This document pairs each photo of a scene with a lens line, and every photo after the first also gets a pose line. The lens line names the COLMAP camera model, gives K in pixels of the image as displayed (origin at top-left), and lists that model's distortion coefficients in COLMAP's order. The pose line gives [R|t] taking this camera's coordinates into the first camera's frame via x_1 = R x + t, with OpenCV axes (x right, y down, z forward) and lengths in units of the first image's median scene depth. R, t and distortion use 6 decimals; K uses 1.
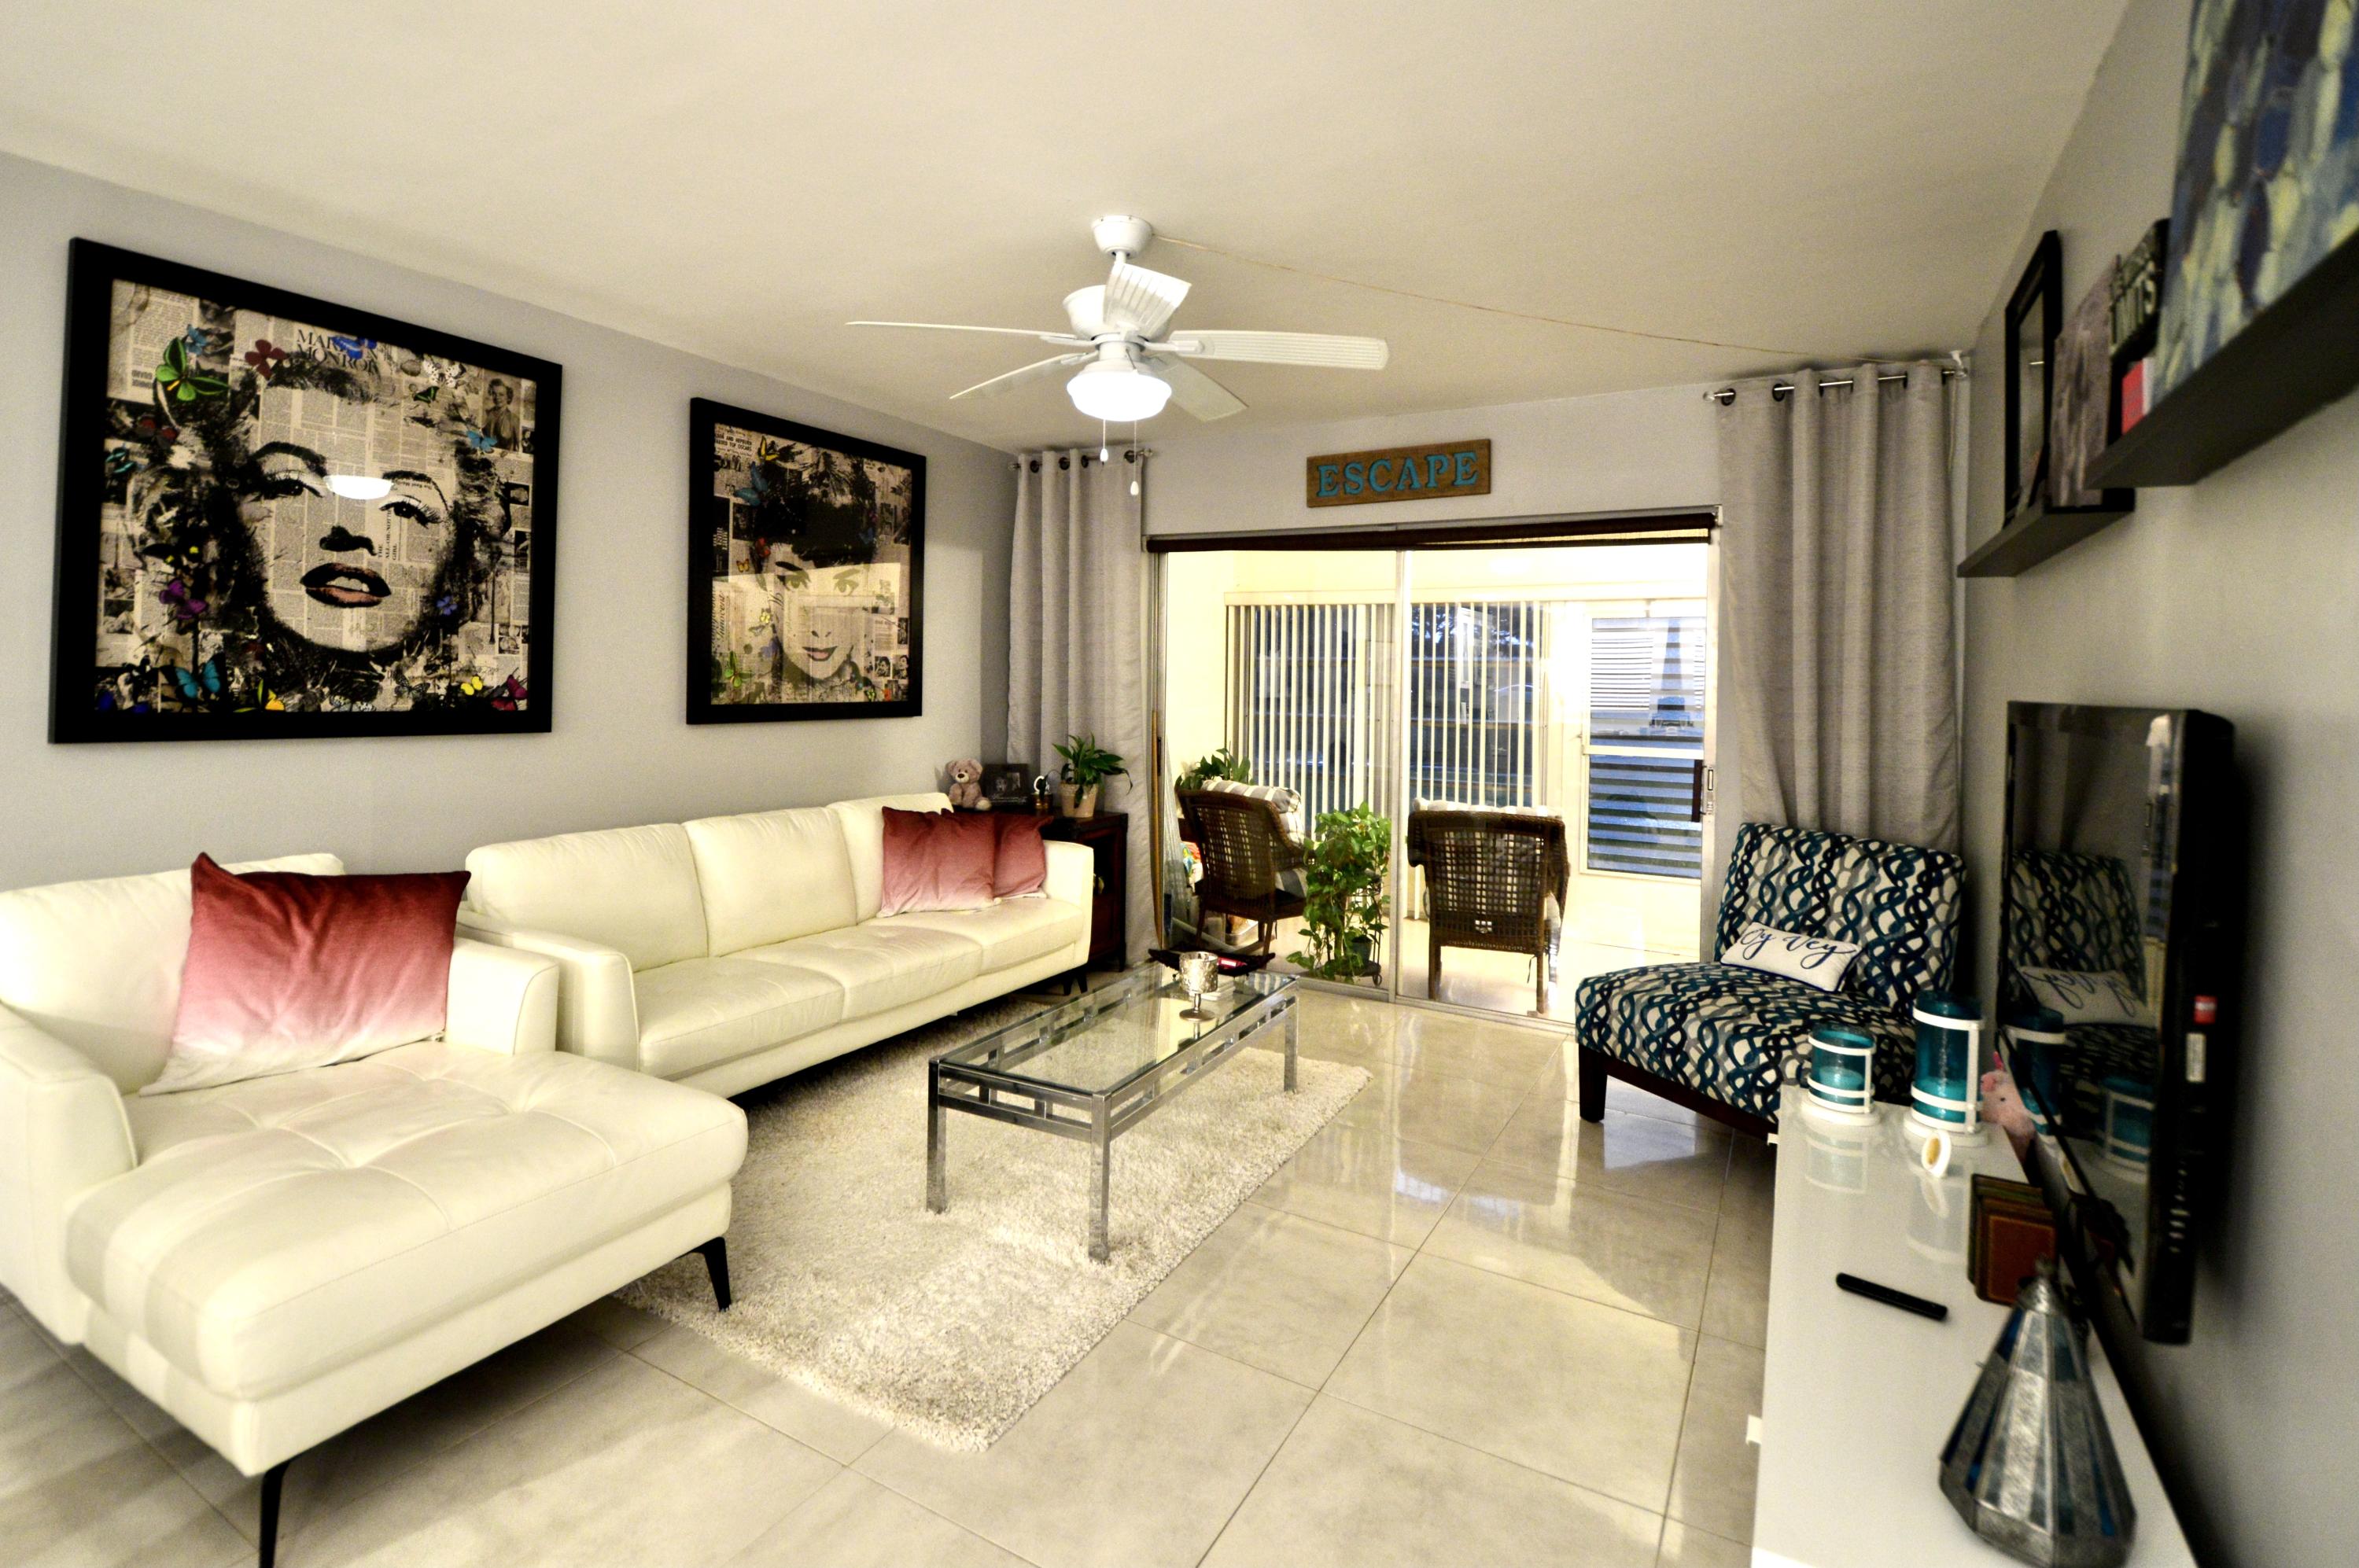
lens RADIAL K [[1094.2, 0, 1191.6], [0, 1094.2, 681.1], [0, 0, 1]] dist [0.000446, -0.025776]
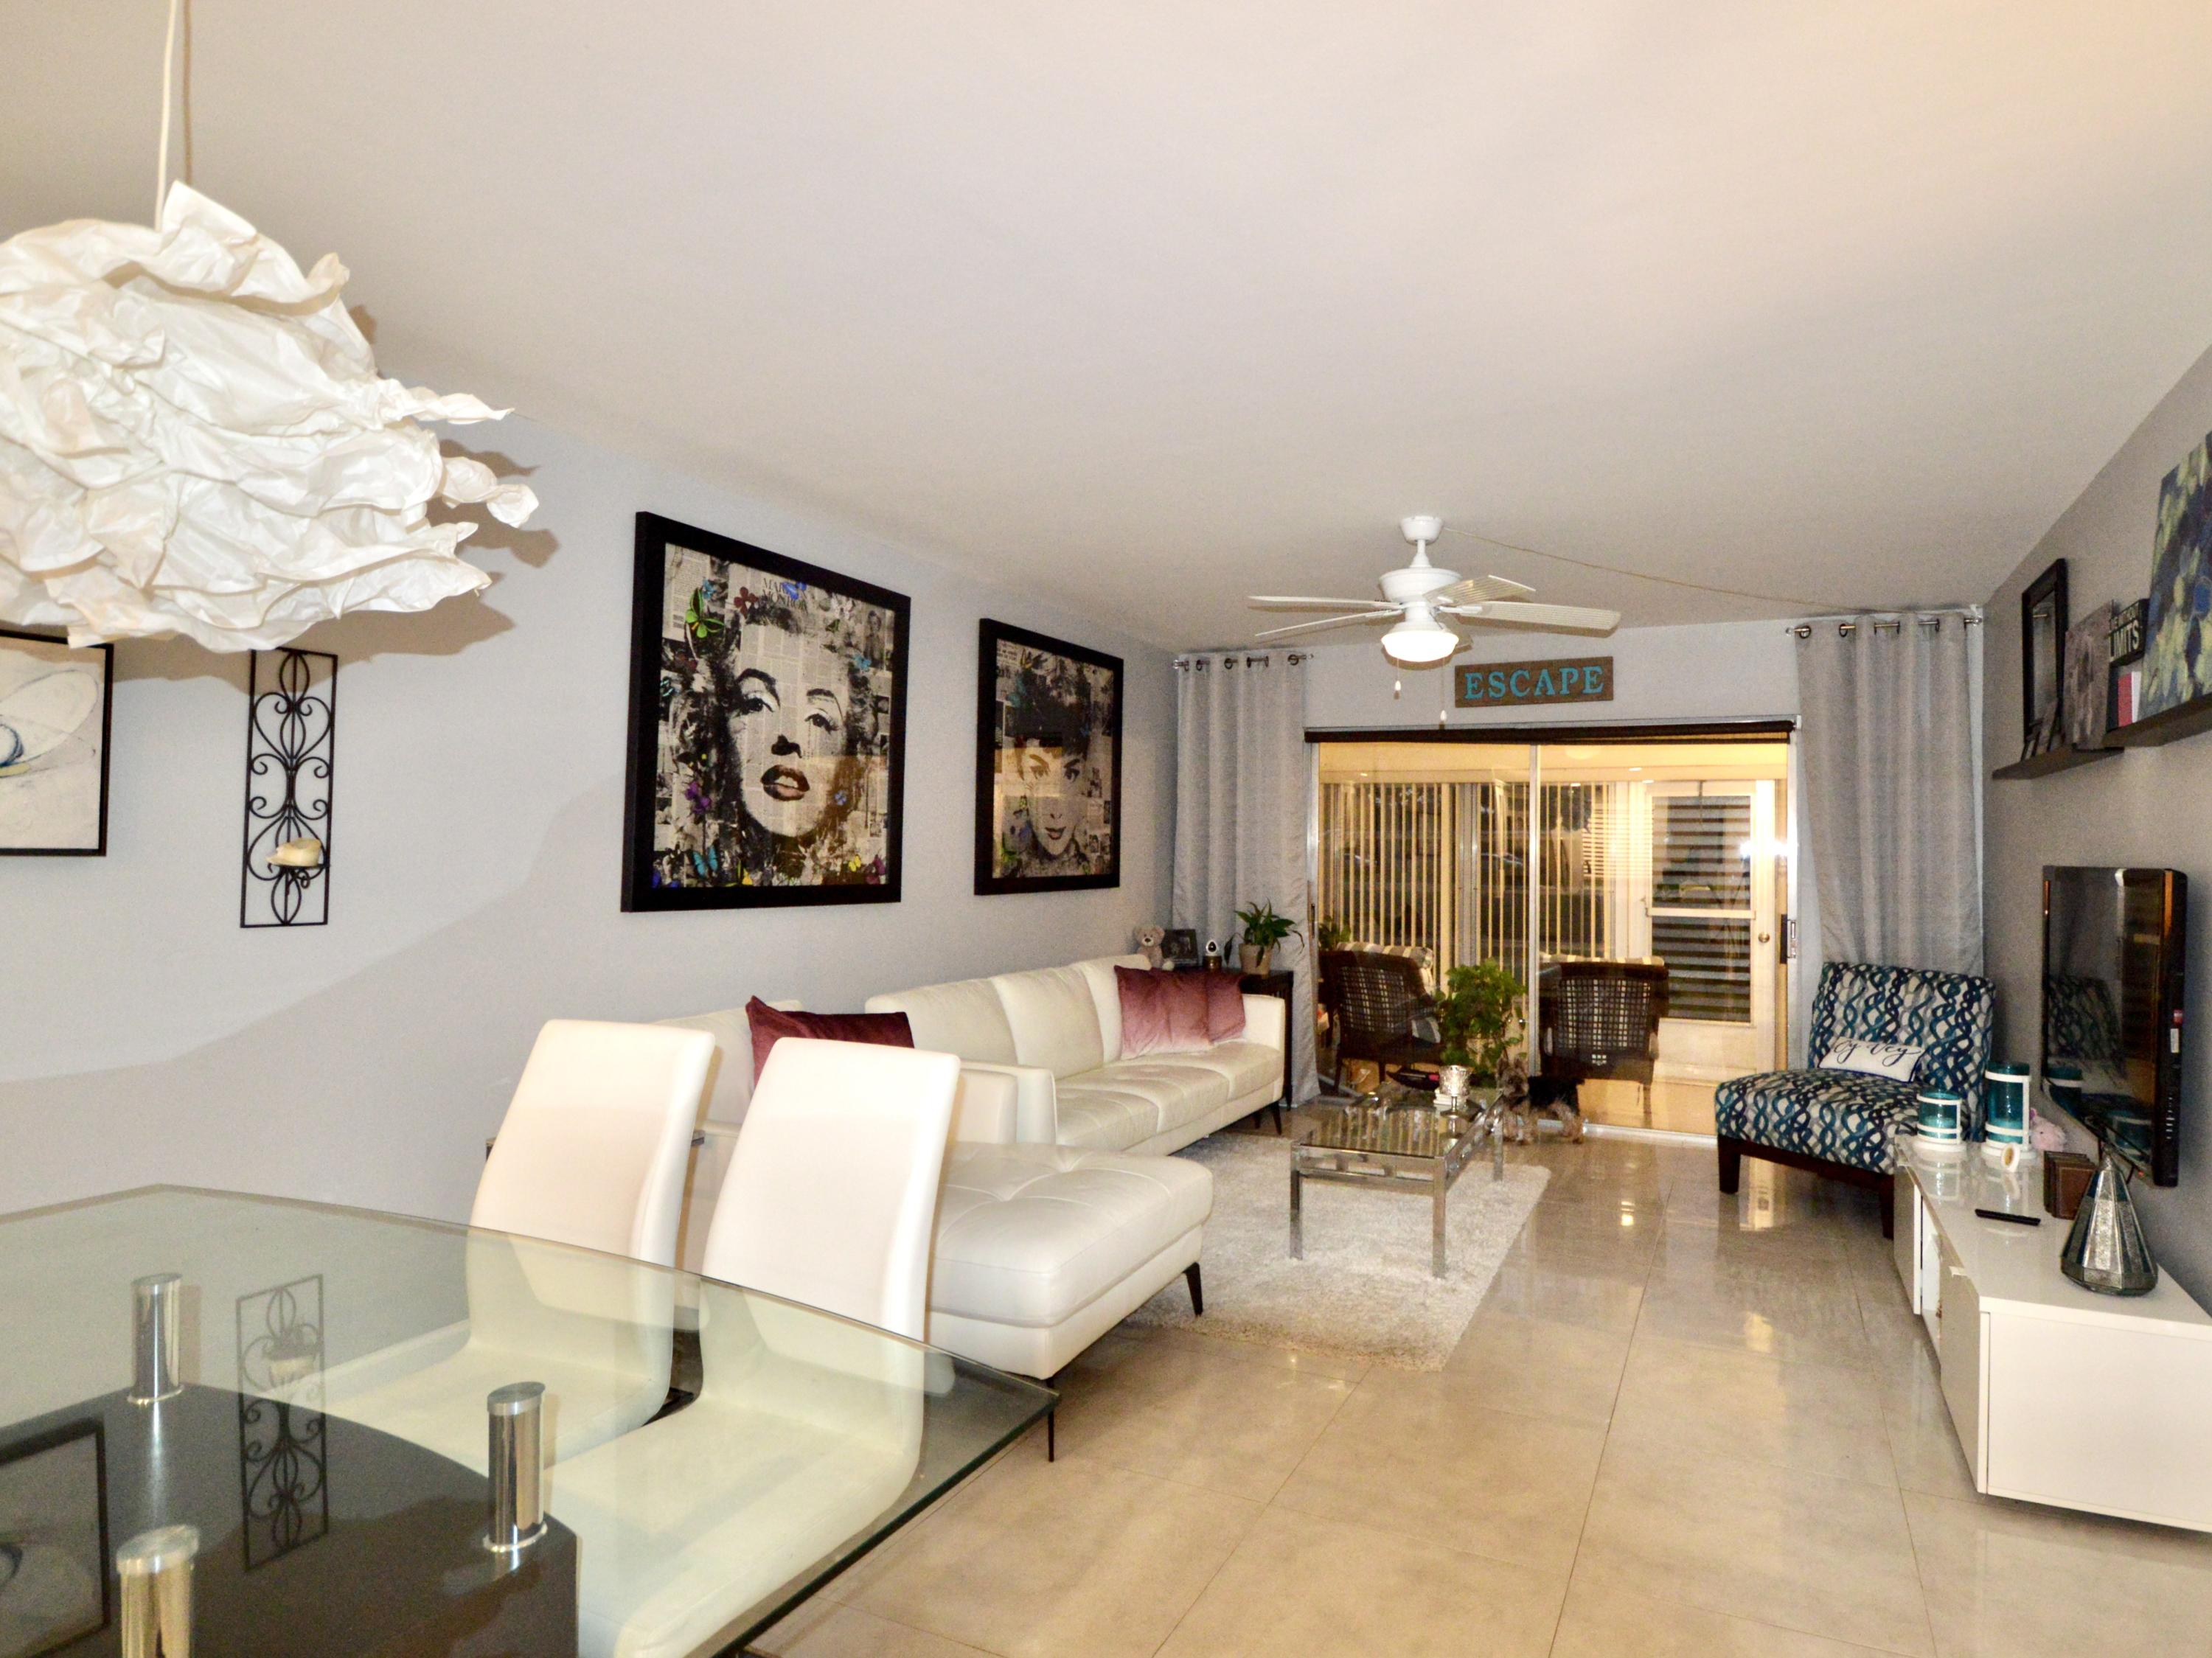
lens RADIAL K [[1191.3, 0, 1256.1], [0, 1191.3, 813.0], [0, 0, 1]] dist [-0.025843, -0.000357]
pose [[0.993317, -0.003009, 0.115381, -0.379251], [0.006740, 0.999467, -0.031956, -0.007079], [-0.115224, 0.032520, 0.992807, -0.369538]]
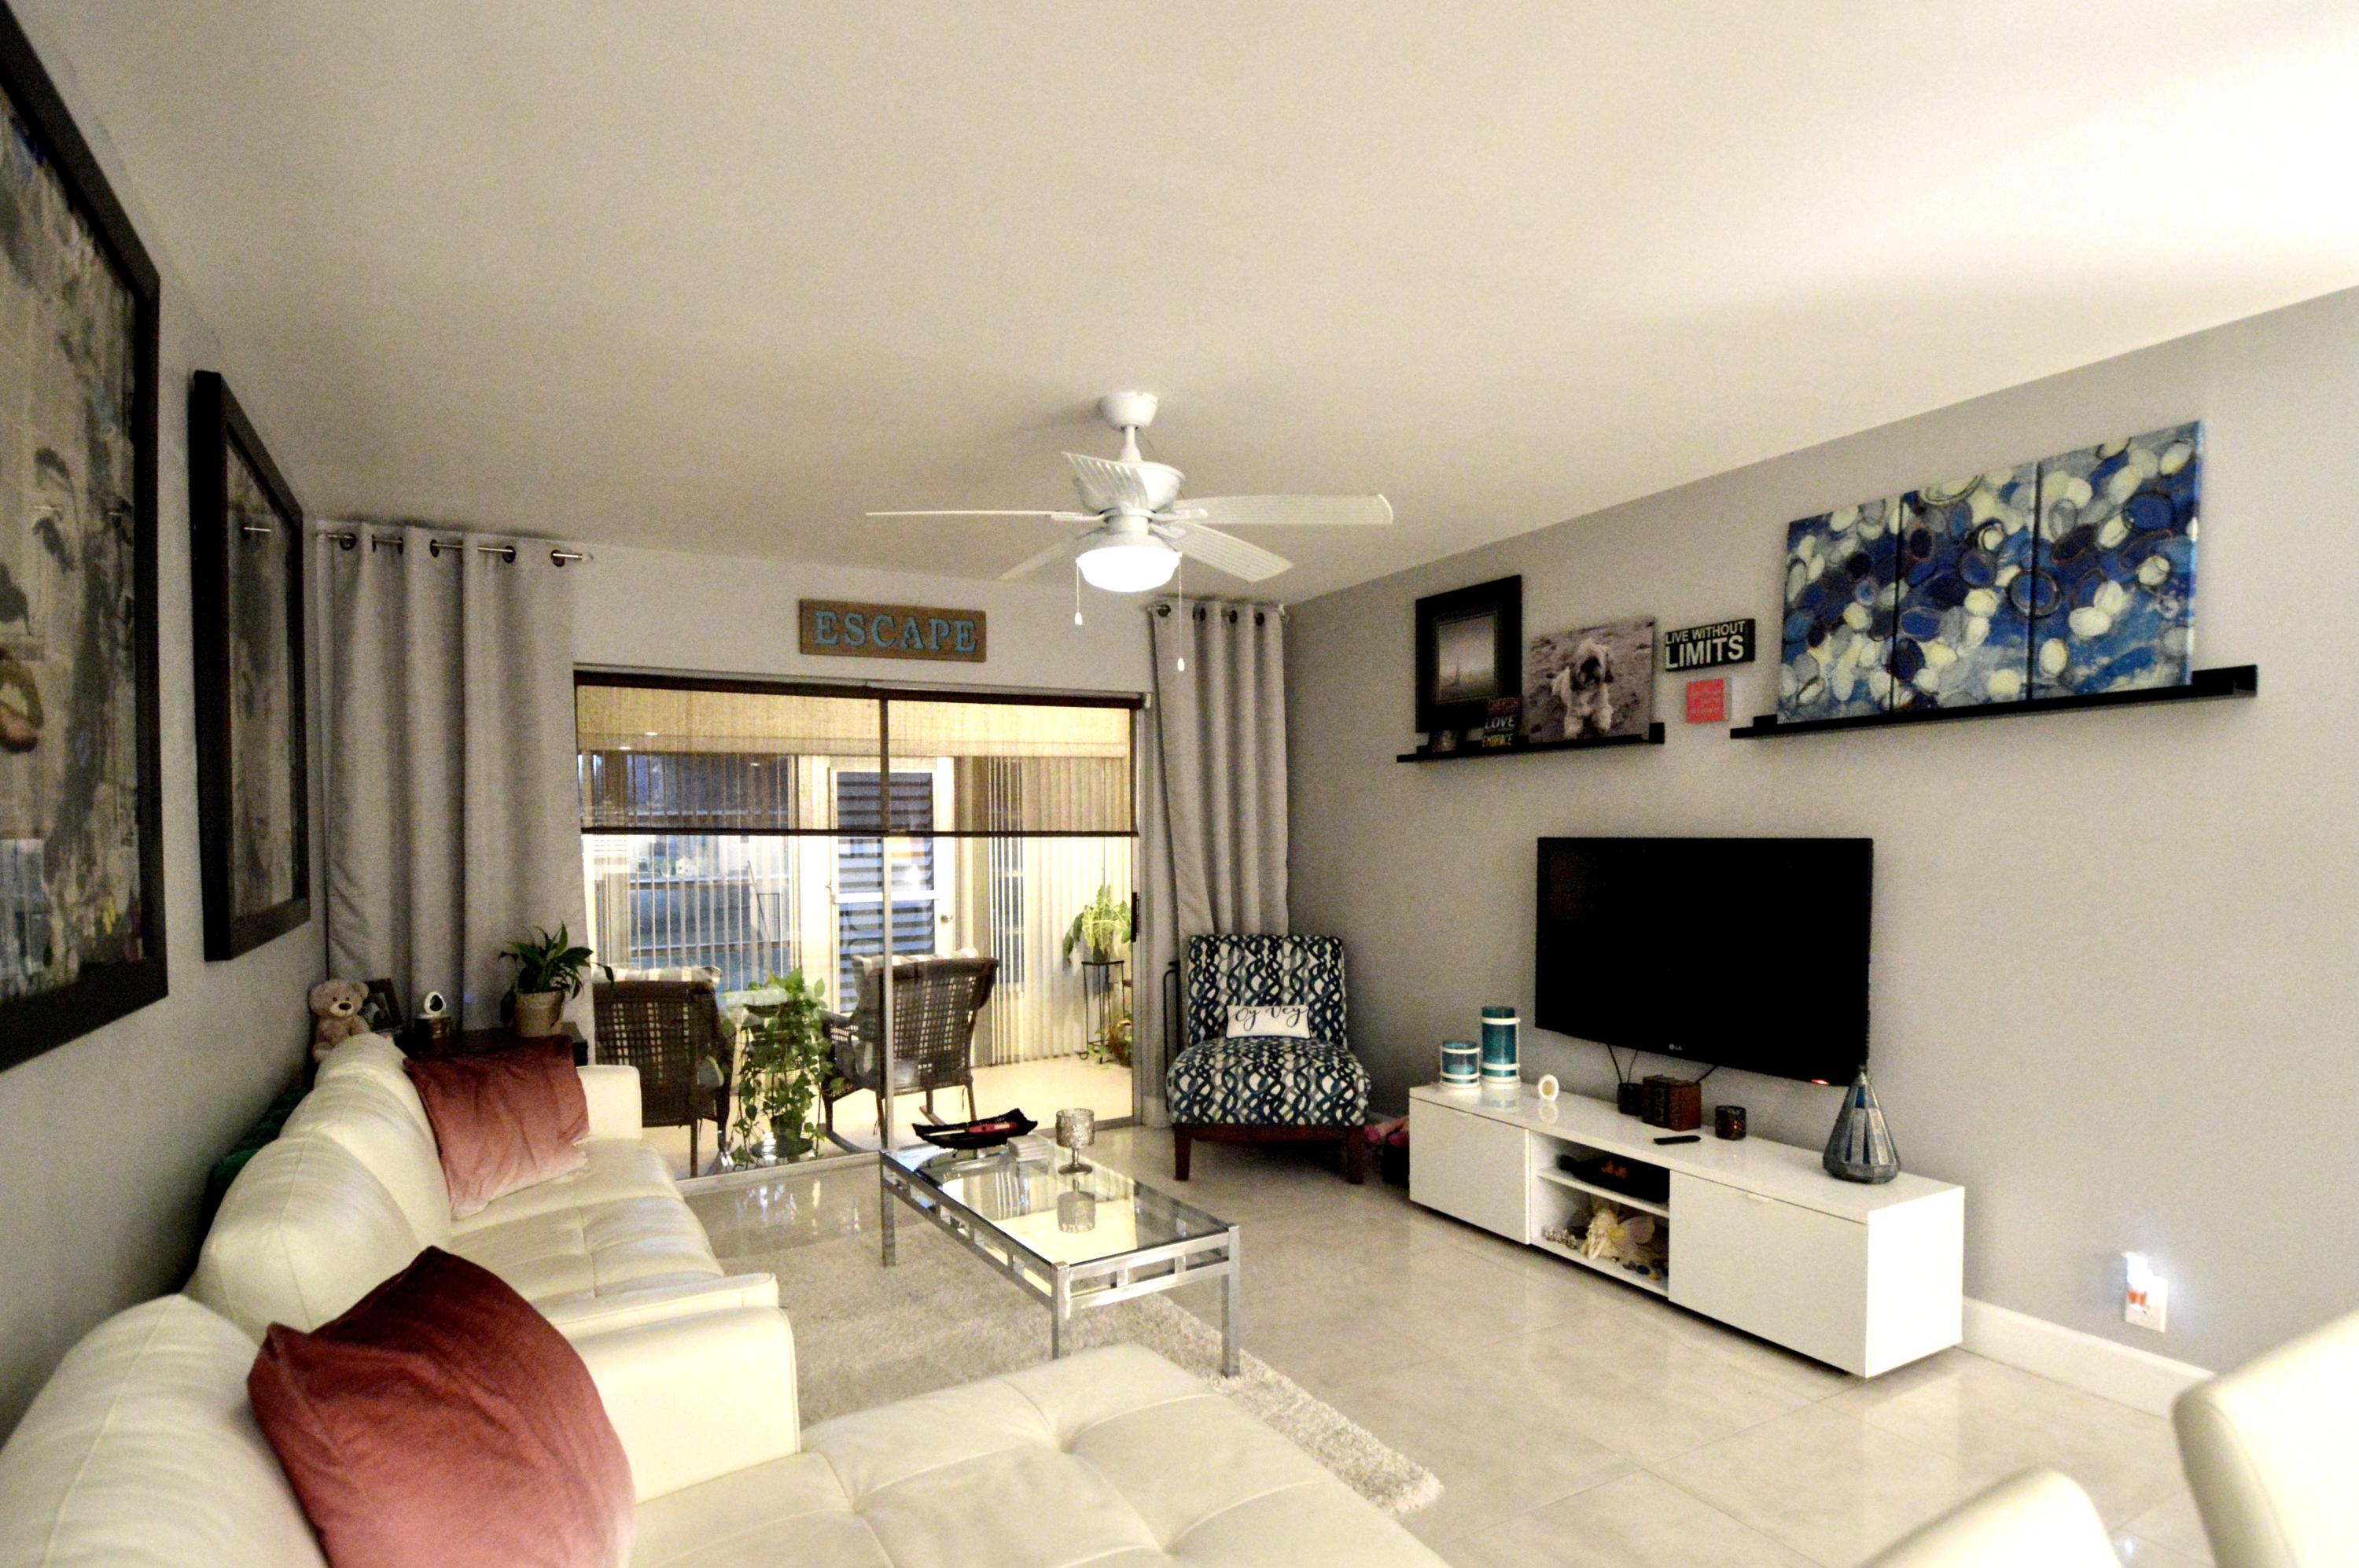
lens RADIAL K [[1168.8, 0, 1119.7], [0, 1168.8, 860.5], [0, 0, 1]] dist [-0.000472, -0.000124]
pose [[0.535281, -0.051923, 0.843077, -0.864657], [0.026014, 0.998649, 0.044987, -0.033261], [-0.844273, -0.002149, 0.535908, 0.364766]]
